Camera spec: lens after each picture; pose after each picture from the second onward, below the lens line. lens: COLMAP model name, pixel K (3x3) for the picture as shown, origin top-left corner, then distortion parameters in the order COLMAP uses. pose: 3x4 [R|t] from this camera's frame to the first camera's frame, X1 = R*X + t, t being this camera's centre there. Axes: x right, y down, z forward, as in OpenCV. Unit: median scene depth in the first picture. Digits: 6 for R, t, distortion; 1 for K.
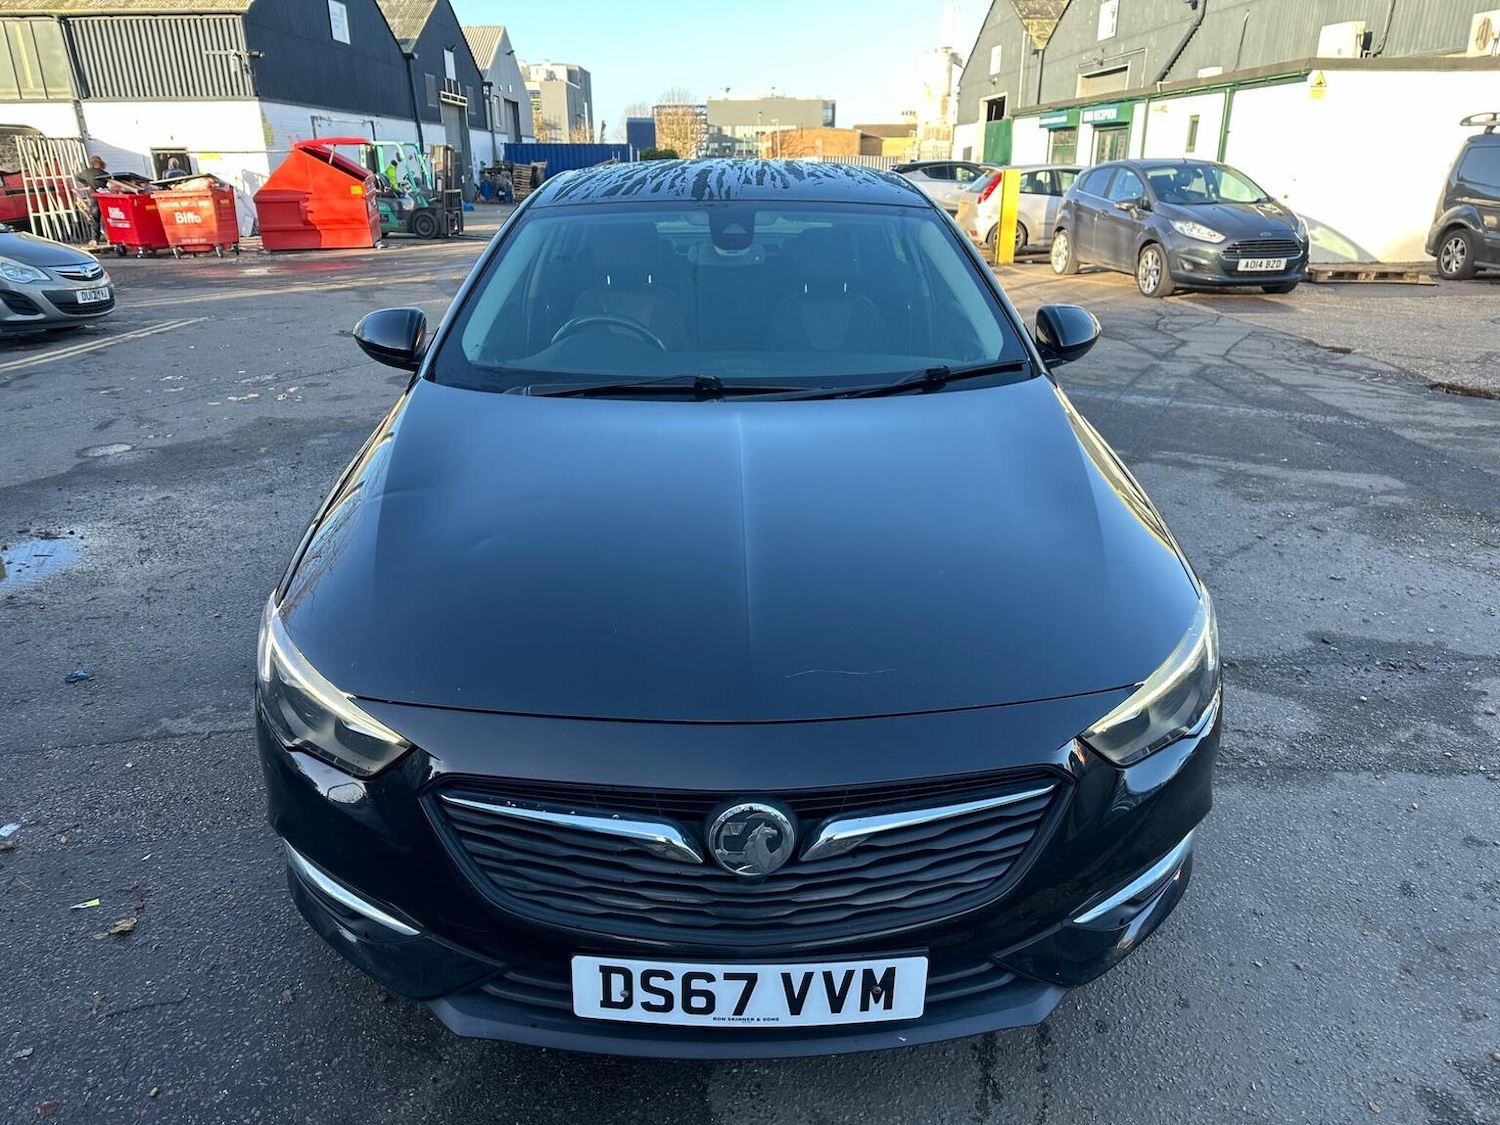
lens RADIAL K [[1061.9, 0, 745.9], [0, 1061.9, 568.8], [0, 0, 1]] dist [0.021614, -0.025471]
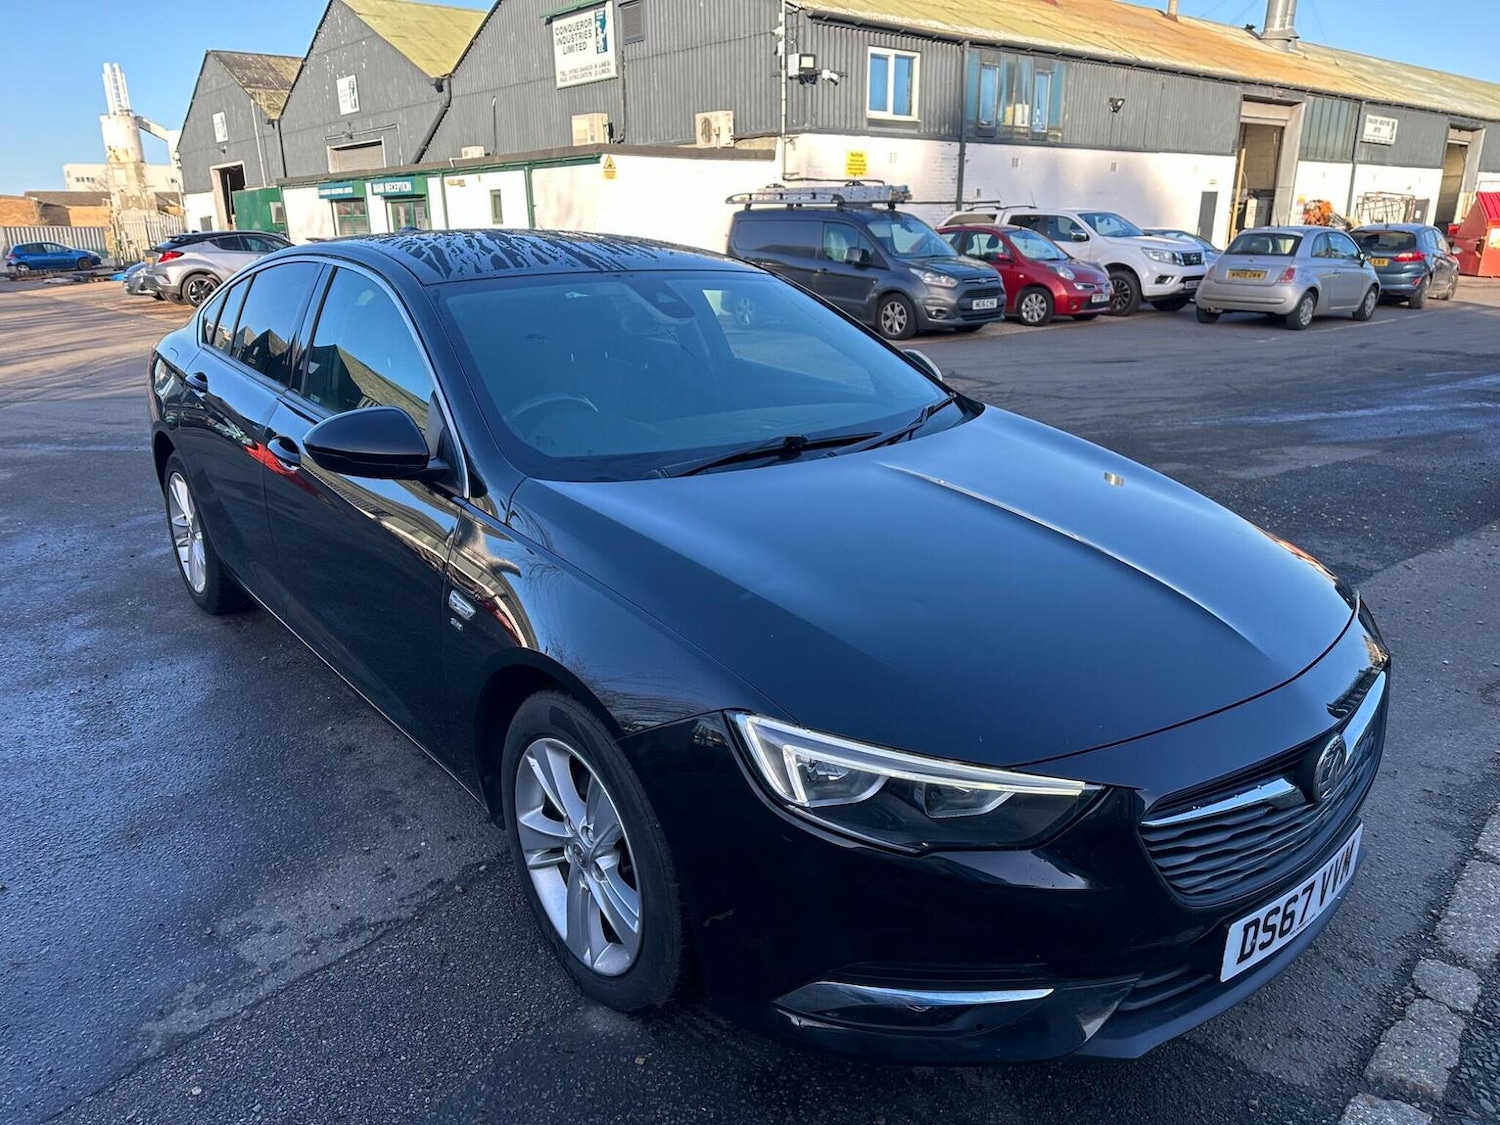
lens RADIAL K [[1061.9, 0, 745.8], [0, 1061.9, 575.1], [0, 0, 1]] dist [0.021614, -0.025471]
pose [[0.780929, -0.195797, 0.593139, -0.175948], [0.227322, 0.973569, 0.022085, -0.020877], [-0.581786, 0.117587, 0.804797, 0.053371]]
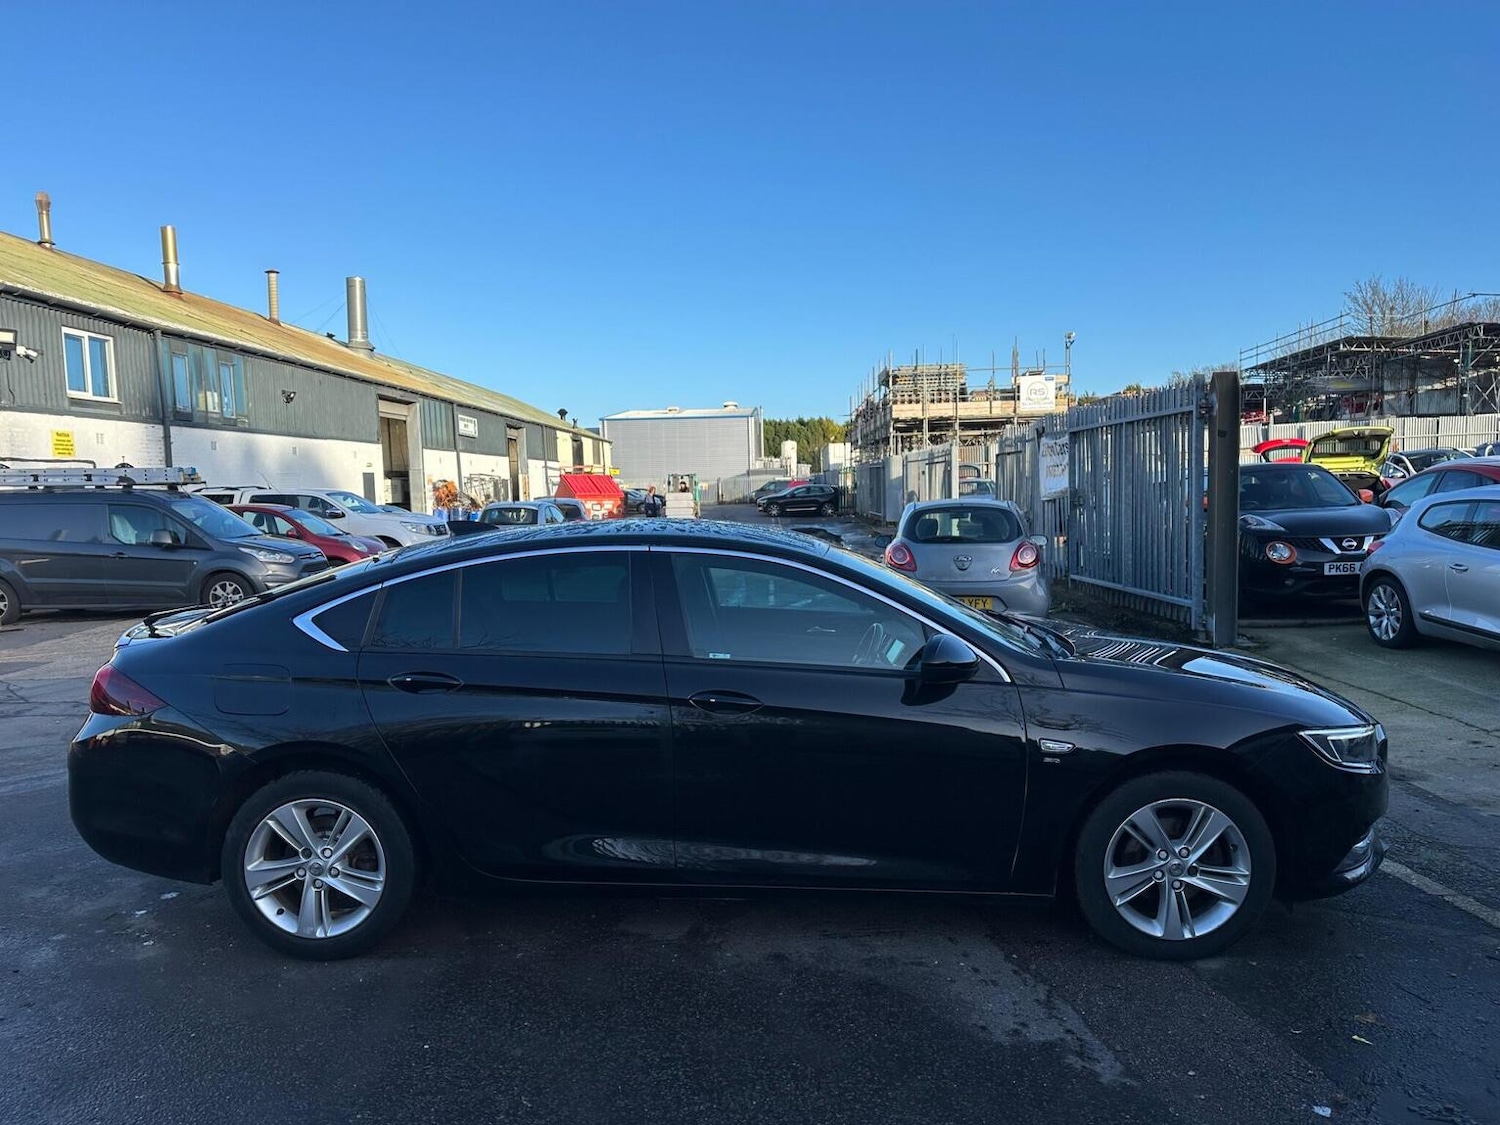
lens RADIAL K [[1061.9, 0, 744.3], [0, 1061.9, 564.1], [0, 0, 1]] dist [0.021614, -0.025471]
pose [[0.055251, -0.068768, 0.996102, -0.427203], [0.379084, 0.924372, 0.042789, -0.126275], [-0.923711, 0.375242, 0.077141, 0.307574]]
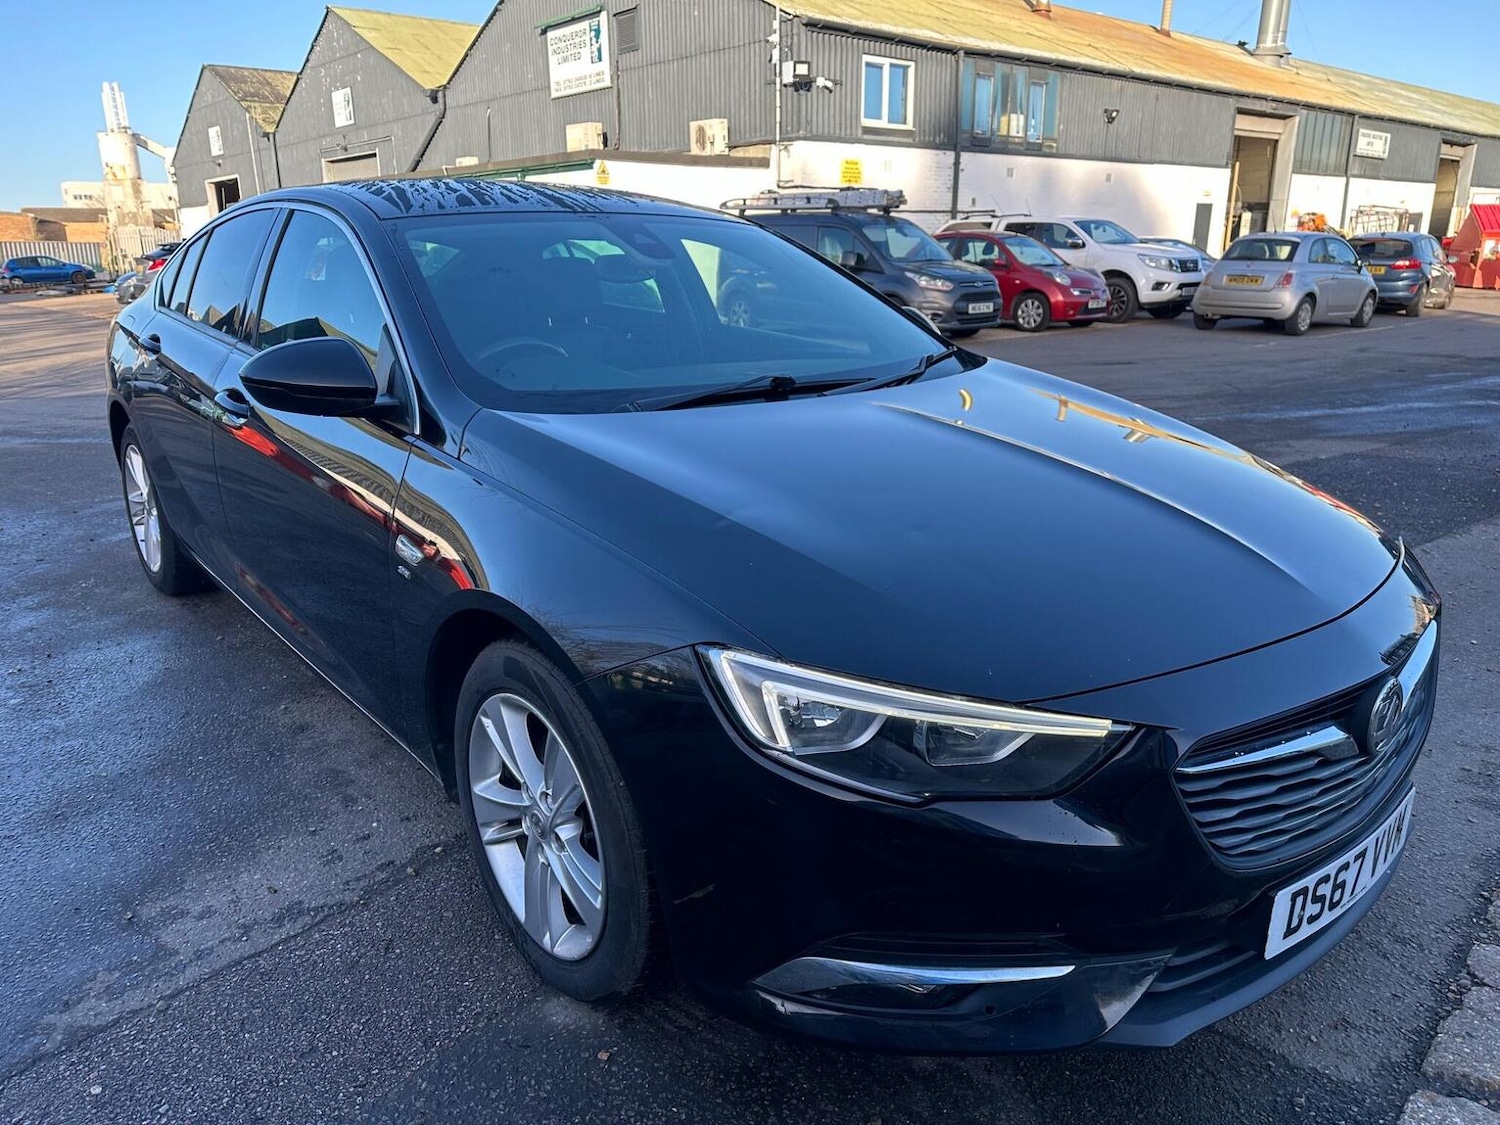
lens RADIAL K [[1061.9, 0, 746.7], [0, 1061.9, 573.0], [0, 0, 1]] dist [0.021614, -0.025471]
pose [[0.778232, -0.184985, 0.600113, -0.163636], [0.227323, 0.973805, 0.005382, -0.005994], [-0.585389, 0.132231, 0.799897, 0.070580]]
